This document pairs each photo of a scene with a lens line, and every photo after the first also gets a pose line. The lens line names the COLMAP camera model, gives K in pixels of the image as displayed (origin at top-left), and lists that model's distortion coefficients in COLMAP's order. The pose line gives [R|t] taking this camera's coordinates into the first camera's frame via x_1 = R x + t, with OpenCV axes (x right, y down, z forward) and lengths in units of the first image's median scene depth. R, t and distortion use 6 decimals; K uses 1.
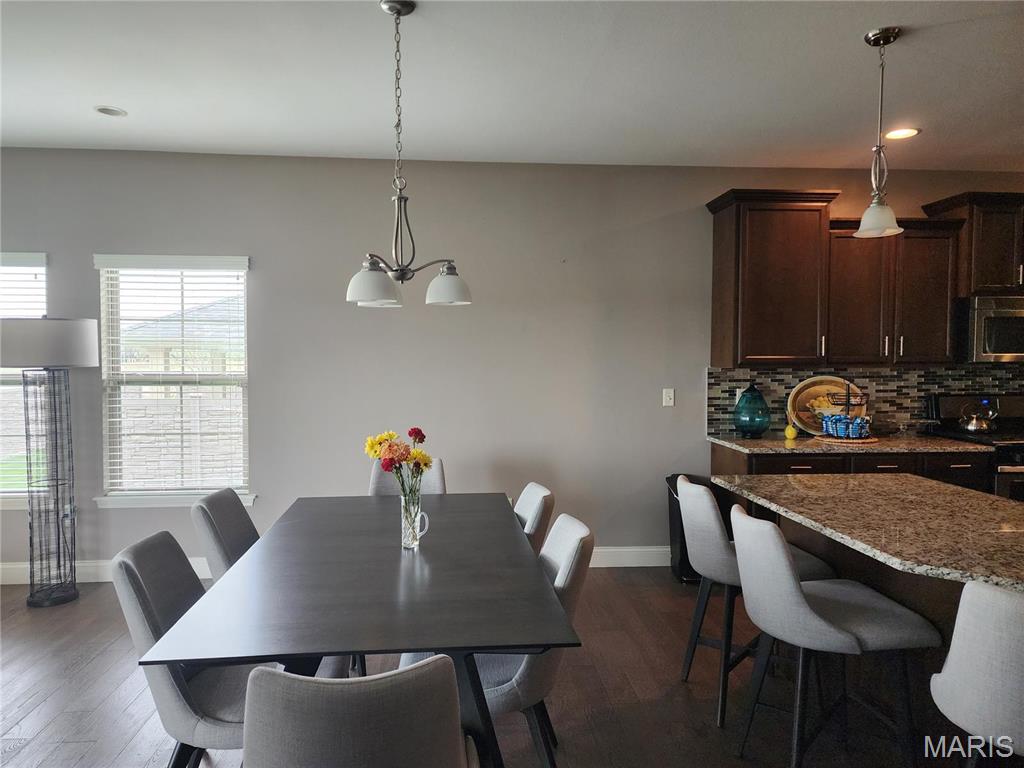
lens RADIAL K [[686.3, 0, 503.7], [0, 686.3, 382.6], [0, 0, 1]] dist [0.068781, -0.056219]
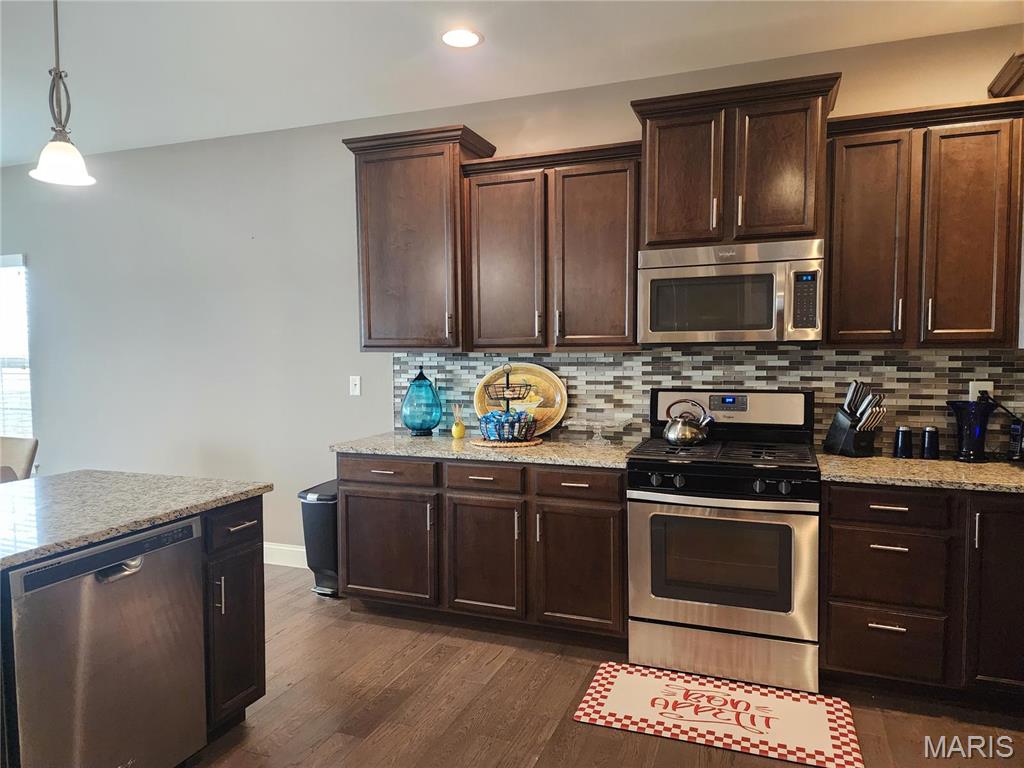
lens RADIAL K [[686.3, 0, 511.6], [0, 686.3, 394.2], [0, 0, 1]] dist [0.068781, -0.056219]
pose [[0.916100, 0.025238, -0.400155, 0.790168], [-0.012658, 0.999340, 0.034049, 0.000305], [0.400750, -0.026127, 0.915815, 0.284915]]
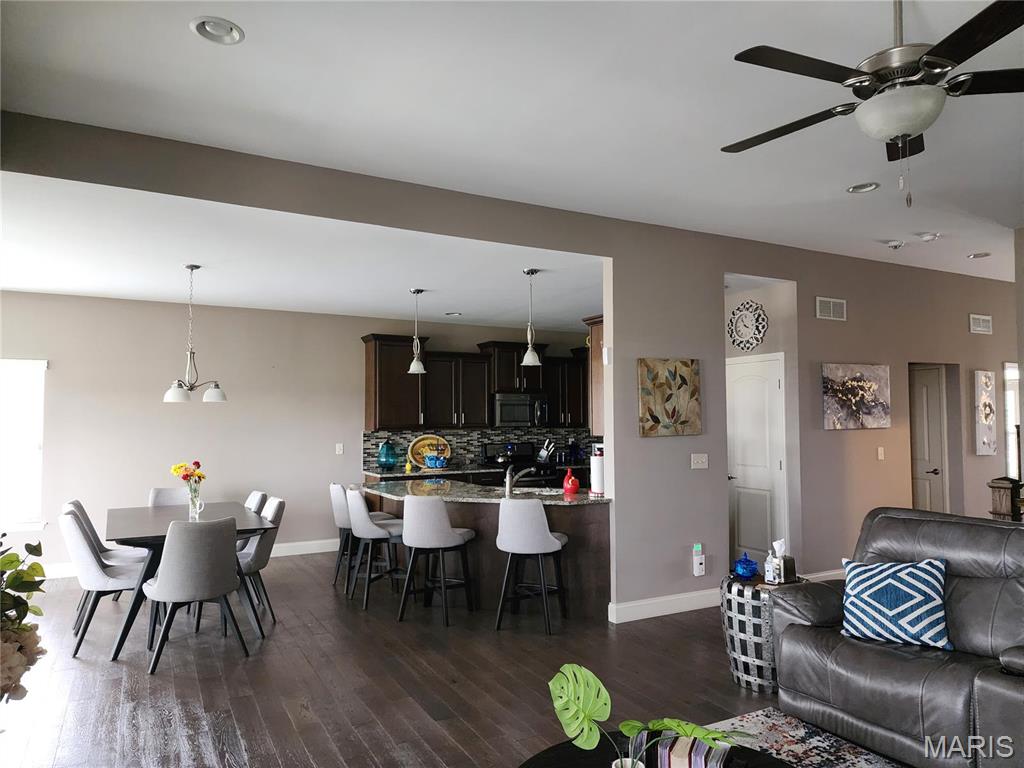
lens RADIAL K [[686.3, 0, 524.2], [0, 686.3, 389.8], [0, 0, 1]] dist [0.068781, -0.056219]
pose [[0.907104, 0.014873, 0.420643, -0.063905], [0.020228, 0.996680, -0.078861, 0.020275], [-0.420419, 0.080044, 0.903792, -0.736432]]
